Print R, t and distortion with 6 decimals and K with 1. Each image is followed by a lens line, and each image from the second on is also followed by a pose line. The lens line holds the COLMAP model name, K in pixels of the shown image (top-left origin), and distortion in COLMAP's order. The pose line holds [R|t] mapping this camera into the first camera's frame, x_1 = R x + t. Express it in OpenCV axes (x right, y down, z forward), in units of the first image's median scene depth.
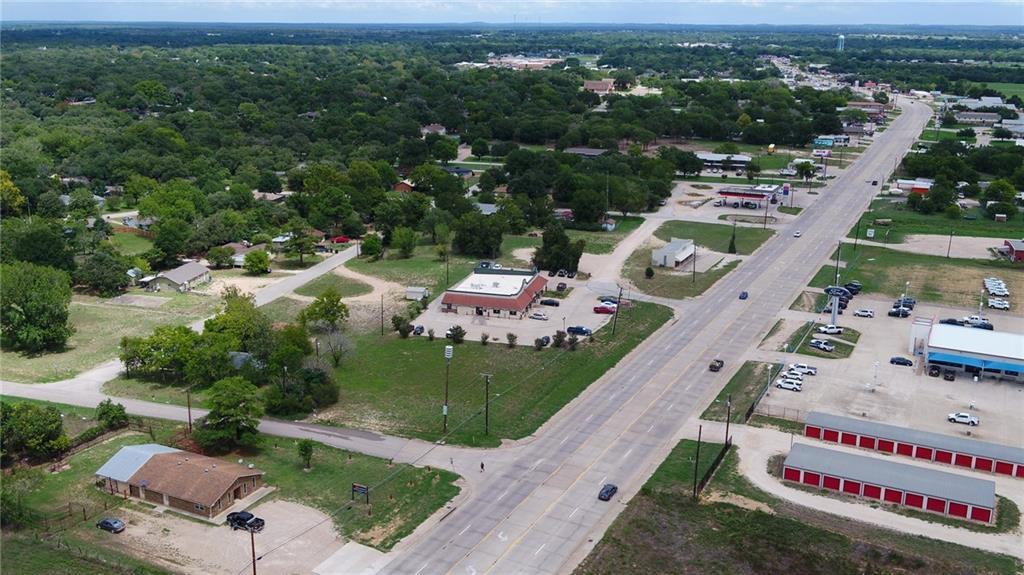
lens RADIAL K [[907.3, 0, 513.1], [0, 907.3, 289.5], [0, 0, 1]] dist [-0.011433, 0.000227]
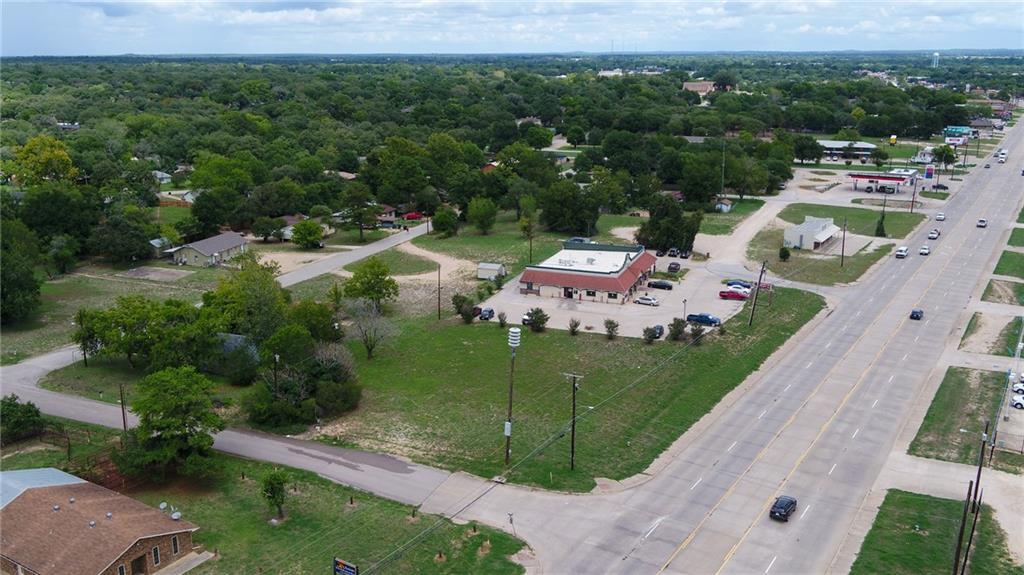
lens RADIAL K [[907.3, 0, 513.0], [0, 907.3, 284.9], [0, 0, 1]] dist [-0.011433, 0.000227]
pose [[0.994425, 0.019114, -0.103704, -0.004301], [-0.019807, 0.999788, -0.005658, 0.021530], [0.103573, 0.007681, 0.994592, 0.222994]]
